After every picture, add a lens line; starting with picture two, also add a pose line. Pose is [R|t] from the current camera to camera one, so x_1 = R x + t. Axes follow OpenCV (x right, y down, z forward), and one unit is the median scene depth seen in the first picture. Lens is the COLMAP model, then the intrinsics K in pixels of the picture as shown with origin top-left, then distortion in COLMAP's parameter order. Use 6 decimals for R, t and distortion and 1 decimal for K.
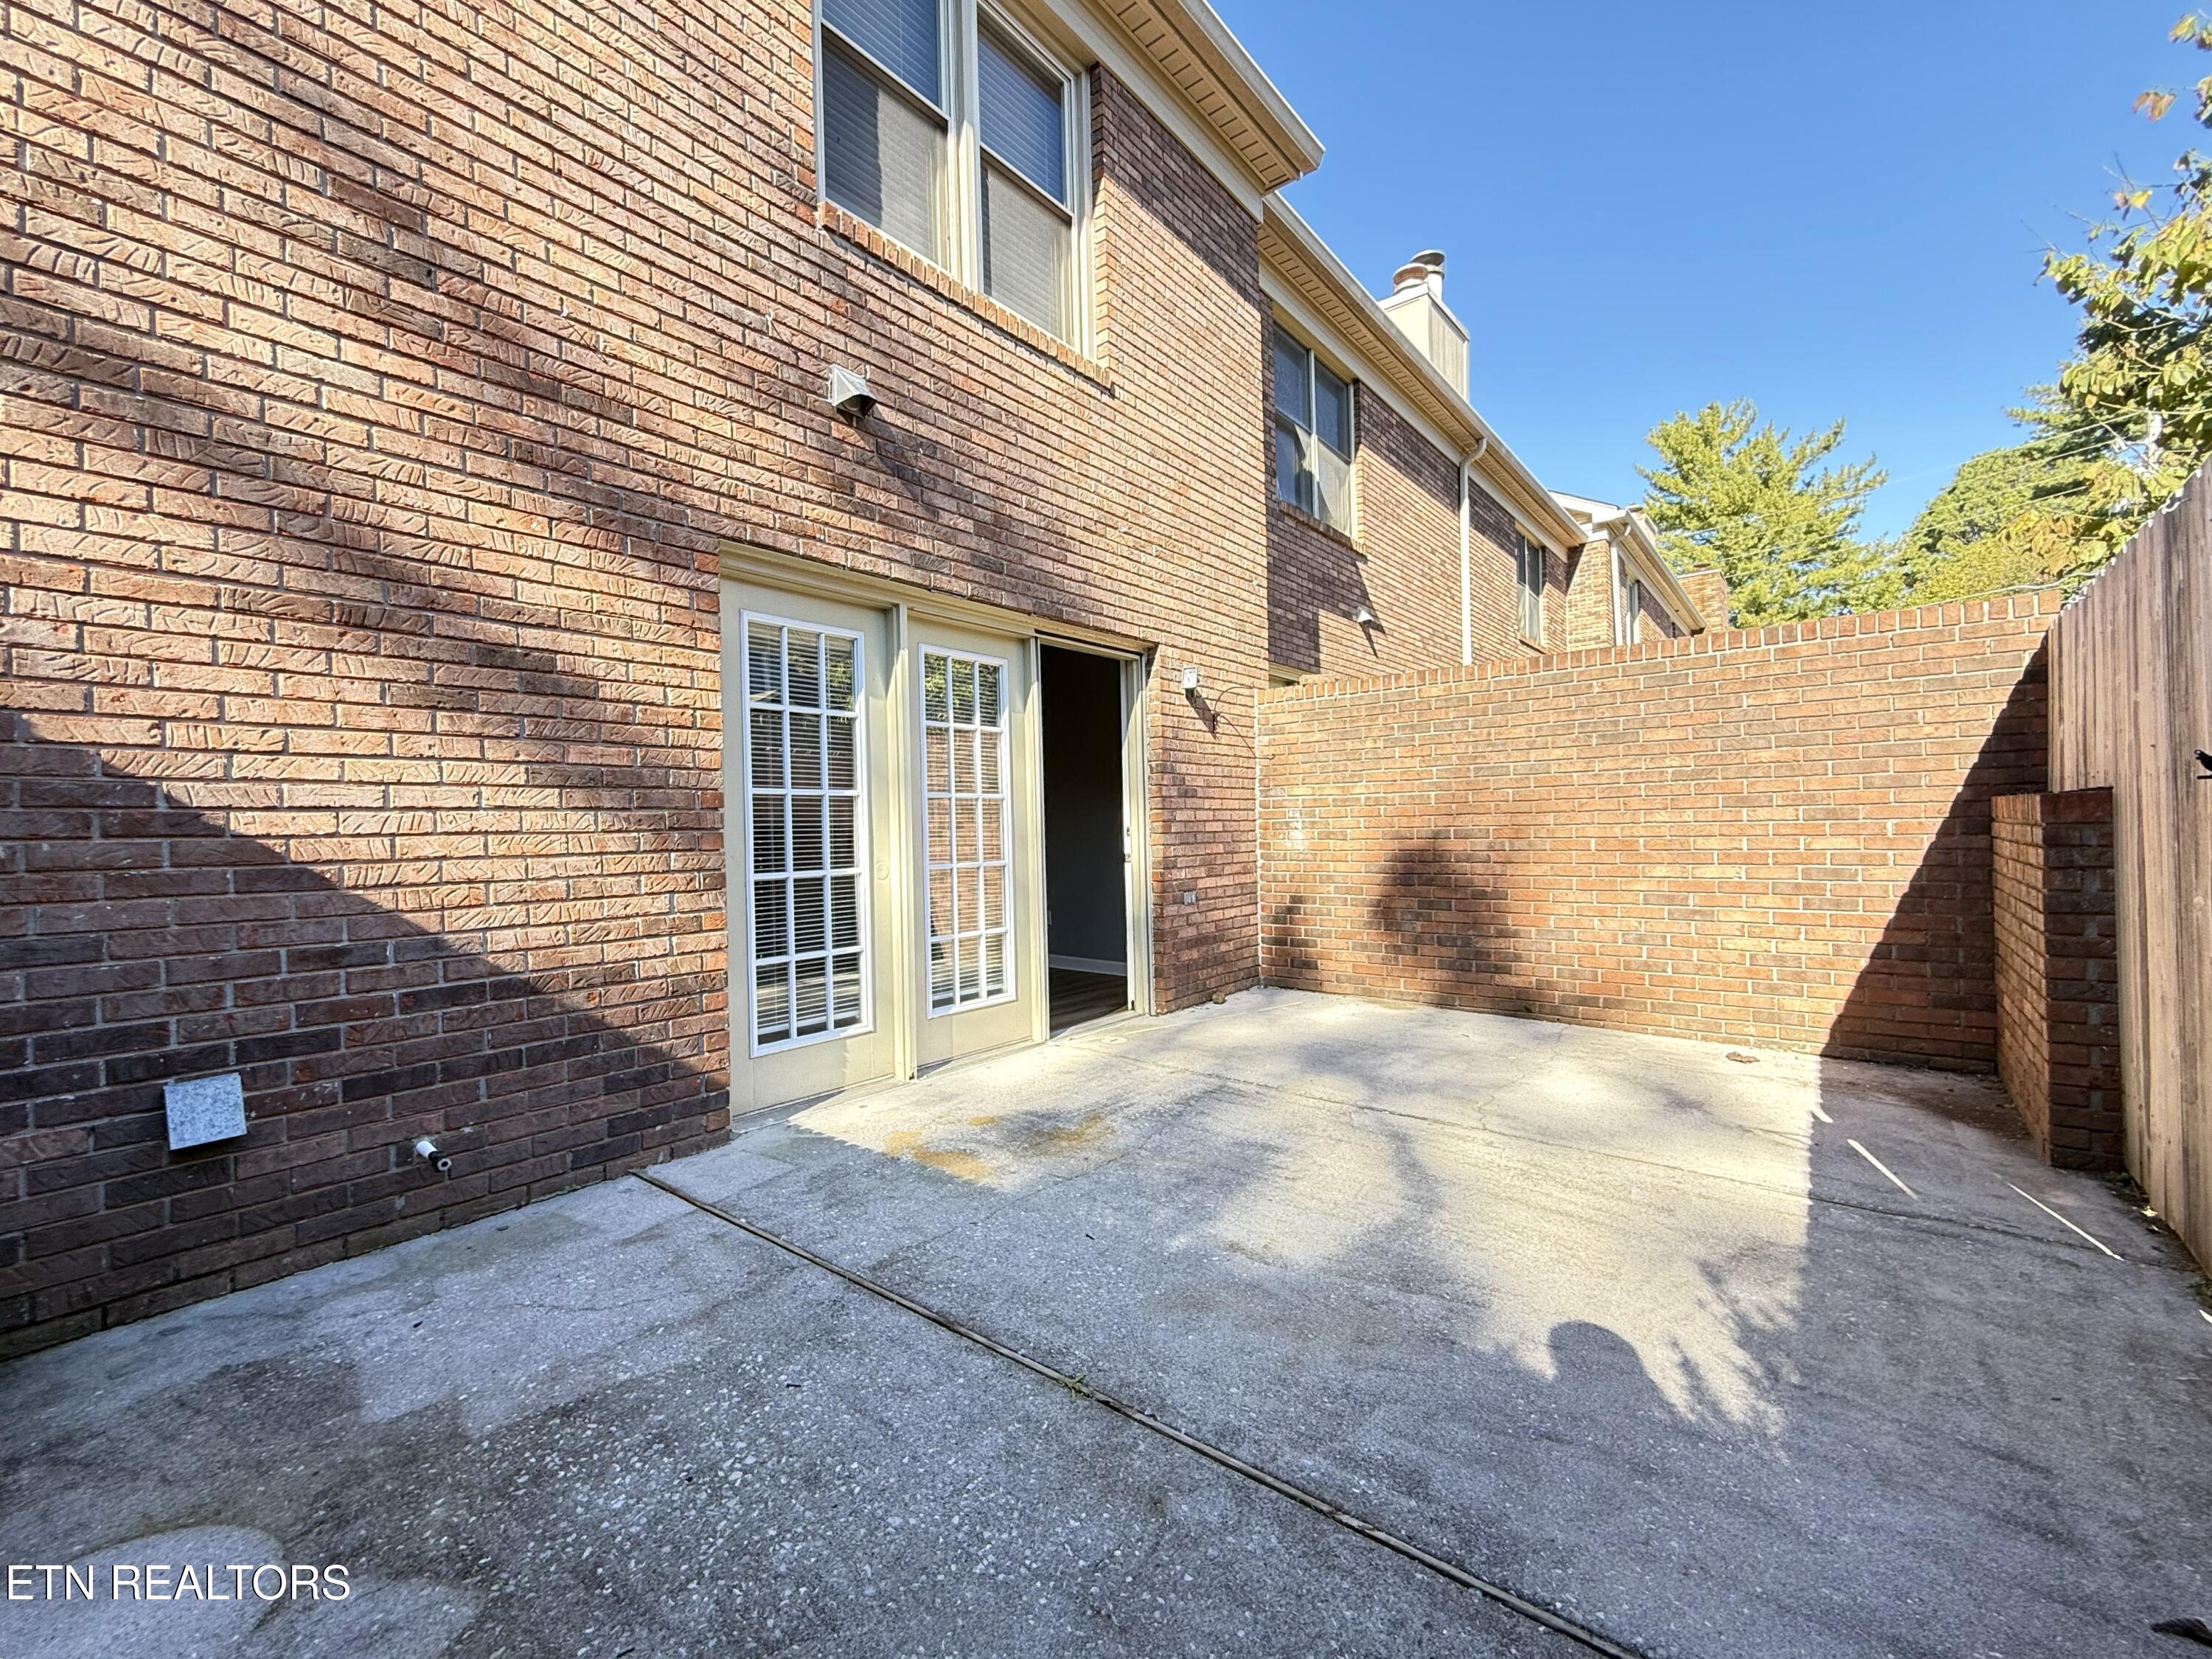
lens RADIAL K [[895.8, 0, 1097.9], [0, 895.8, 832.5], [0, 0, 1]] dist [-0.000323, -0.000141]
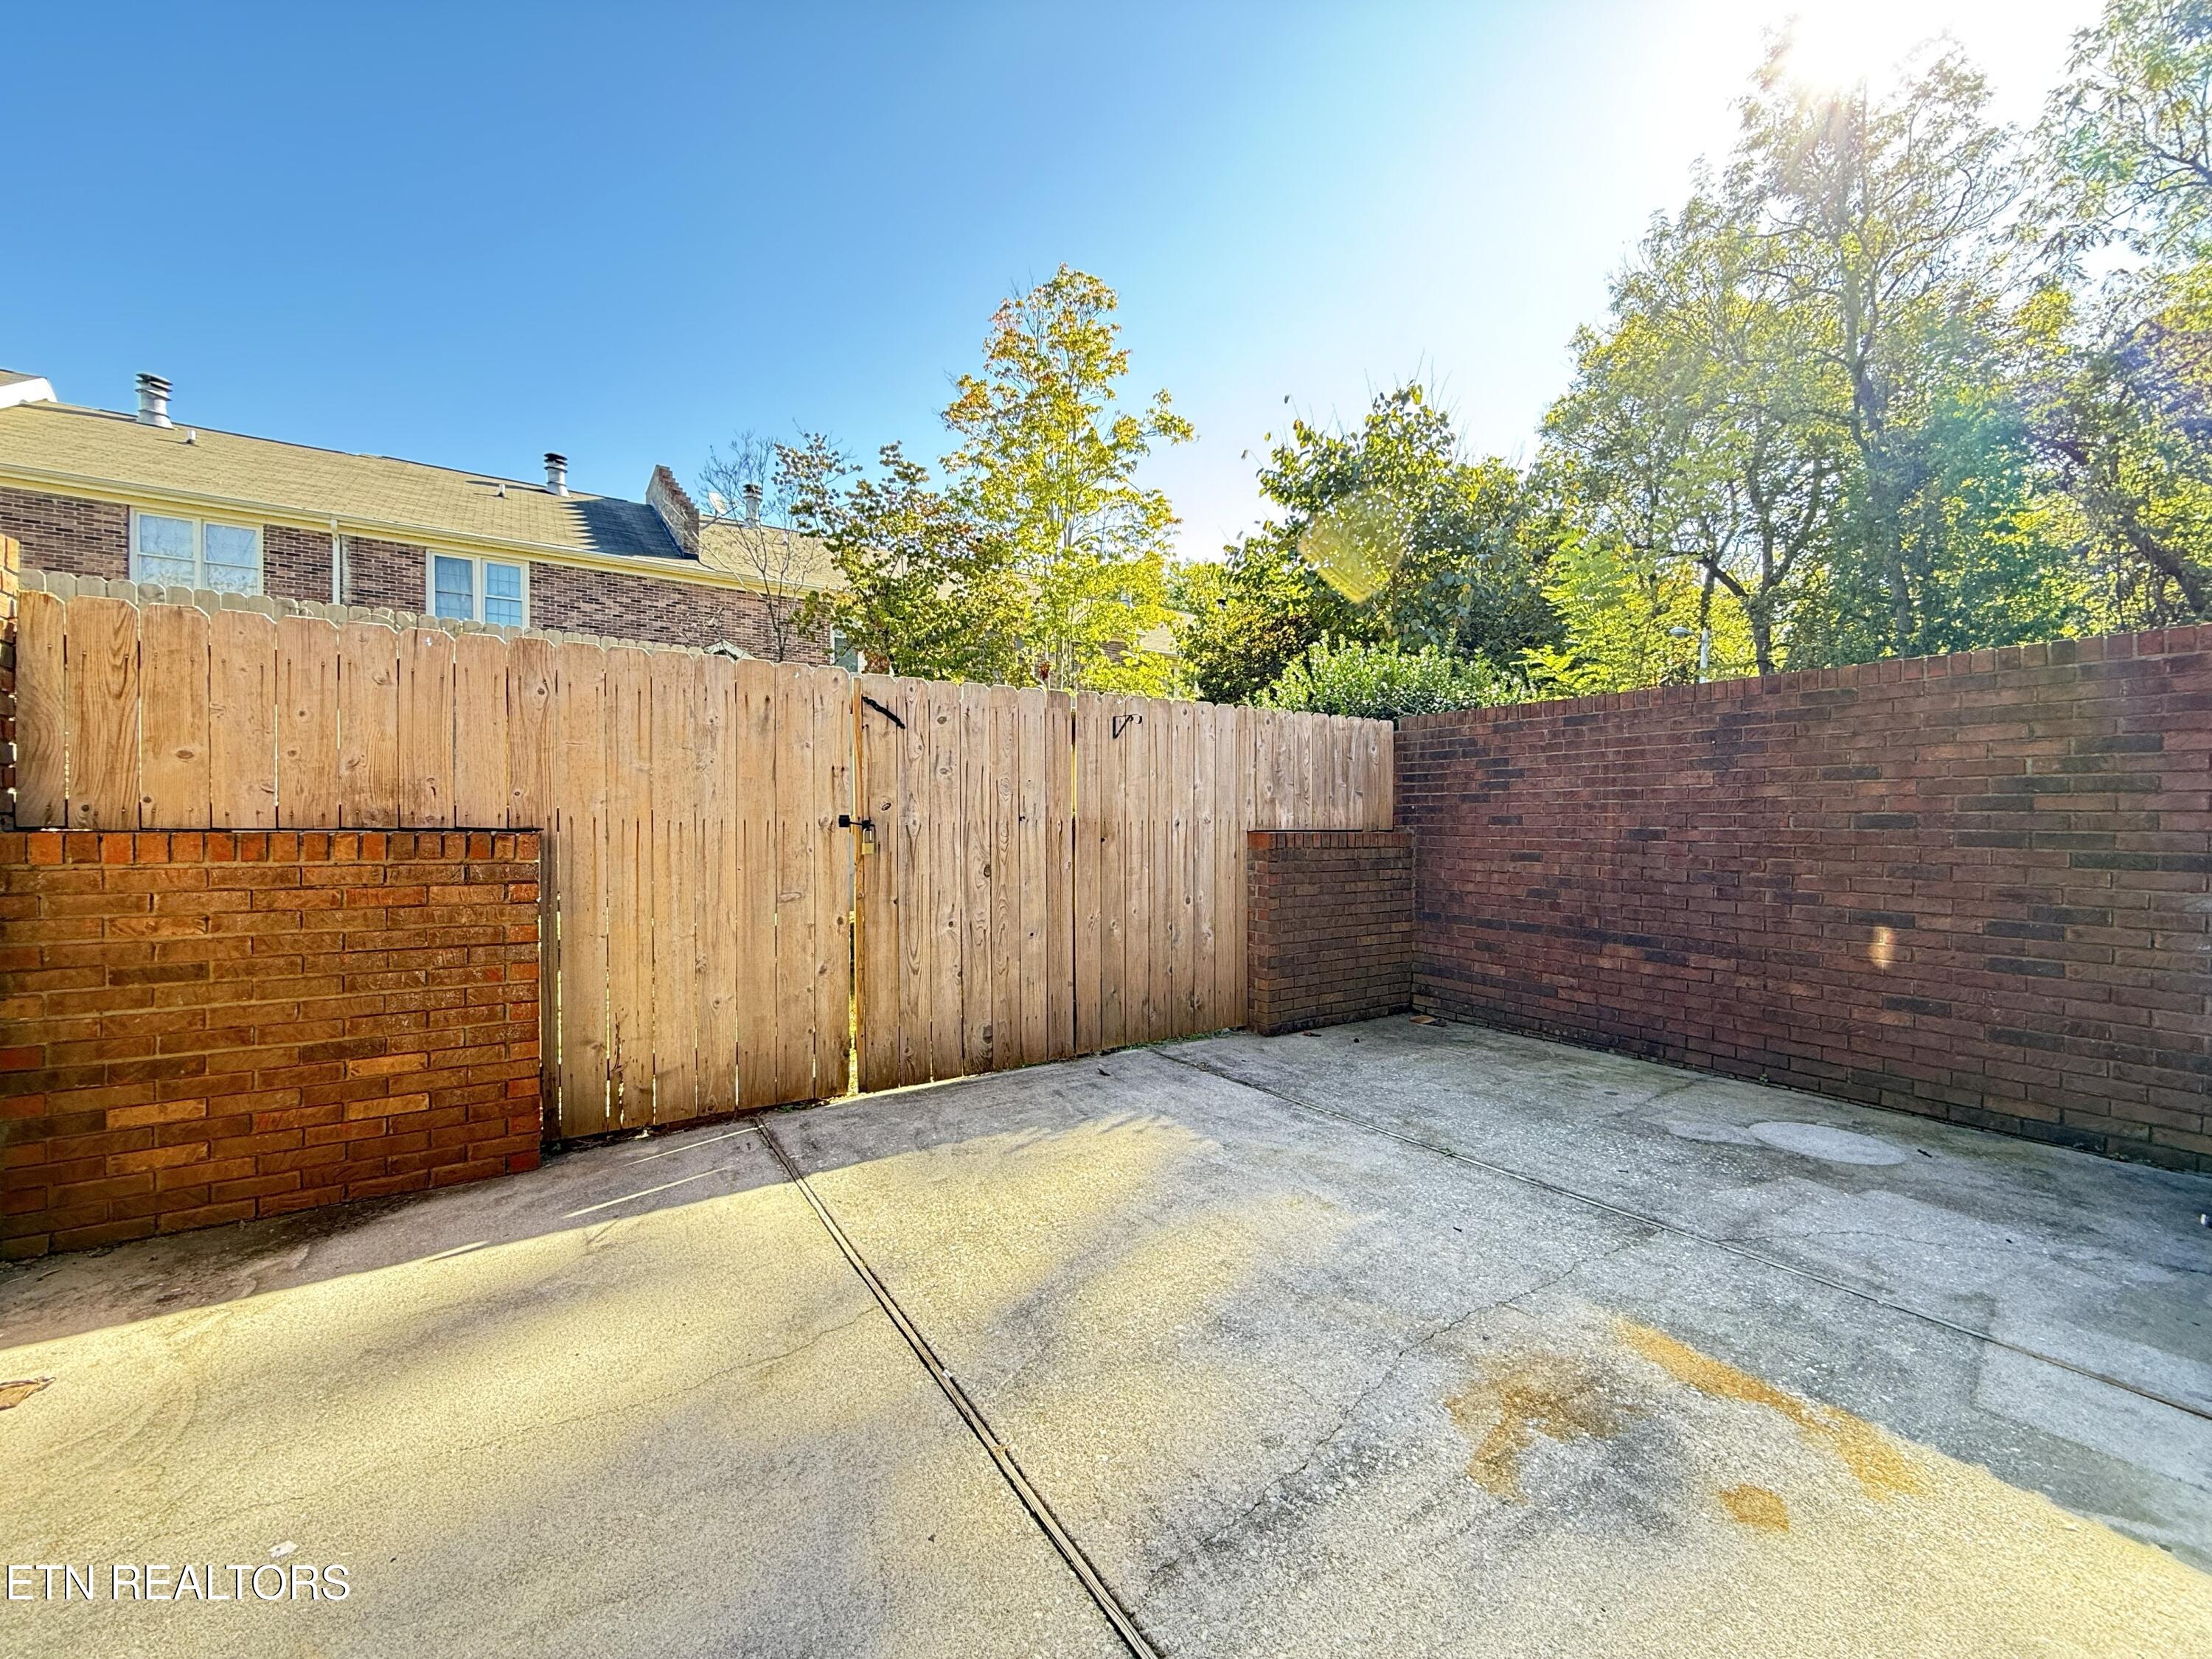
lens RADIAL K [[895.8, 0, 1097.9], [0, 895.8, 832.5], [0, 0, 1]] dist [-0.000323, -0.000141]
pose [[-0.953589, 0.009255, 0.300969, 0.088548], [0.014594, 0.999773, 0.015495, -0.069110], [-0.300758, 0.019168, -0.953508, 2.486532]]
